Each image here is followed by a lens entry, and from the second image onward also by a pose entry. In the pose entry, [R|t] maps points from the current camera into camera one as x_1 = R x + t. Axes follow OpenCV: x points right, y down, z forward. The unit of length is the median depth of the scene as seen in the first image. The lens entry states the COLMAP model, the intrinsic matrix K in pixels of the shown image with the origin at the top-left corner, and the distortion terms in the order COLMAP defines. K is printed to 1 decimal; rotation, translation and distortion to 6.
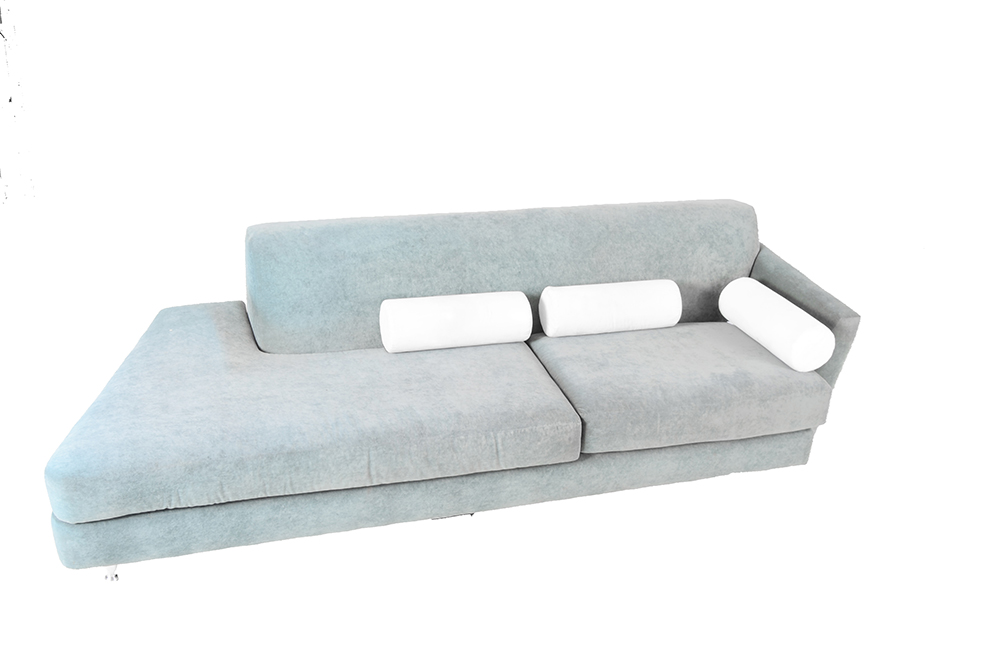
lens RADIAL K [[1062.8, 0, 497.7], [0, 1062.8, 334.0], [0, 0, 1]] dist [0.023805, 0.000000]
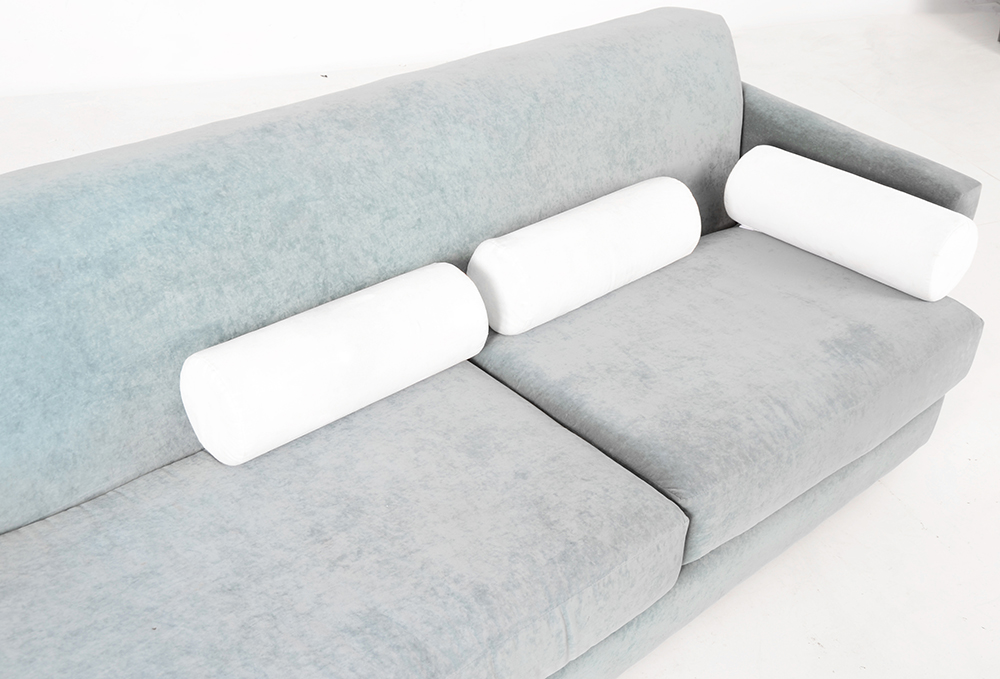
lens RADIAL K [[1178.3, 0, 502.6], [0, 1178.3, 334.6], [0, 0, 1]] dist [0.057640, 0.000000]
pose [[0.900152, -0.233345, 0.367799, -0.166682], [0.172509, 0.966336, 0.190879, -0.109614], [-0.399958, -0.108371, 0.910104, 0.500773]]
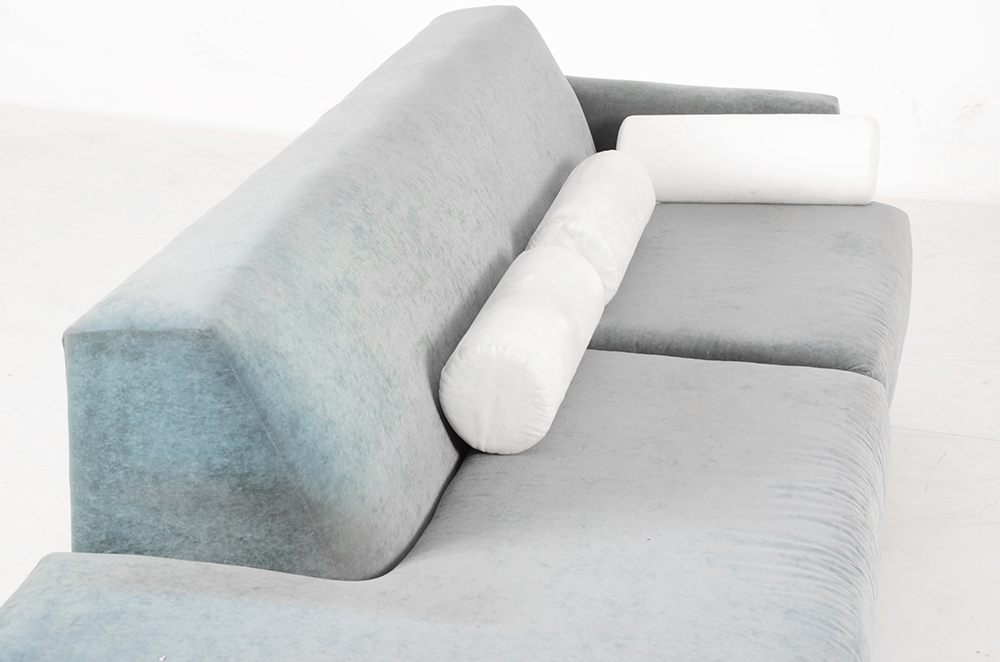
lens RADIAL K [[2118.0, 0, 499.5], [0, 2118.0, 330.4], [0, 0, 1]] dist [0.124502, 0.000000]
pose [[0.486131, -0.346152, 0.802406, -0.766941], [0.388931, 0.907954, 0.156054, -0.162541], [-0.782566, 0.236217, 0.576014, 0.494465]]
